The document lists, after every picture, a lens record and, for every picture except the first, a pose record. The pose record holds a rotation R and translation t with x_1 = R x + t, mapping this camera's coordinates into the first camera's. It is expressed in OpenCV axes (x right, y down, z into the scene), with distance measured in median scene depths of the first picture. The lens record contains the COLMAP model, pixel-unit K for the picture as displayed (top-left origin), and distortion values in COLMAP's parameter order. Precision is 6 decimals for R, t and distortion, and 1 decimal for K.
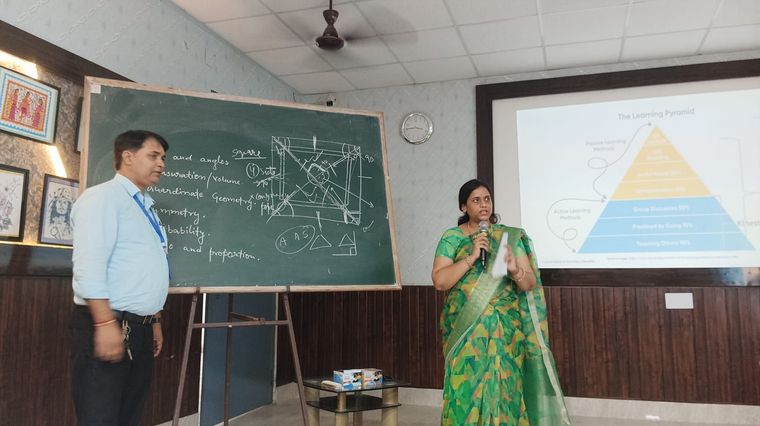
lens RADIAL K [[617.6, 0, 378.0], [0, 617.6, 208.7], [0, 0, 1]] dist [0.092269, -0.193548]
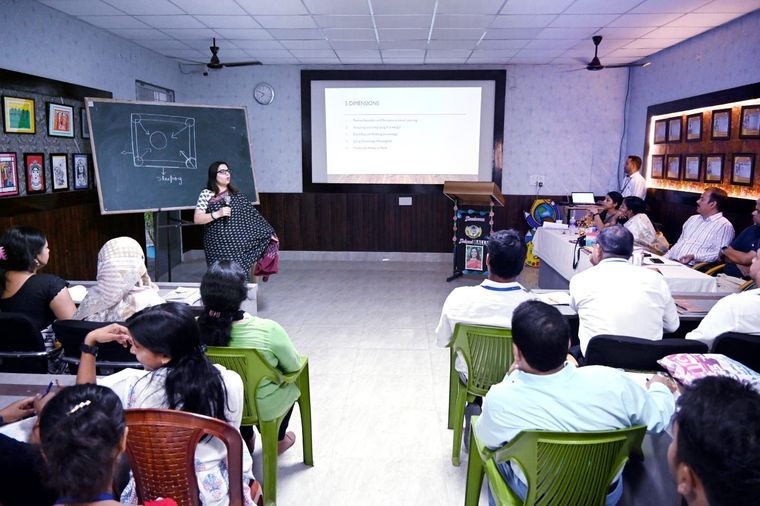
lens RADIAL K [[563.5, 0, 380.0], [0, 563.5, 253.0], [0, 0, 1]] dist [-0.004789, -0.002402]
pose [[0.963687, -0.039782, 0.264053, -0.061878], [-0.039474, 0.956754, 0.288208, -0.215306], [-0.264099, -0.288166, 0.920441, -0.680615]]
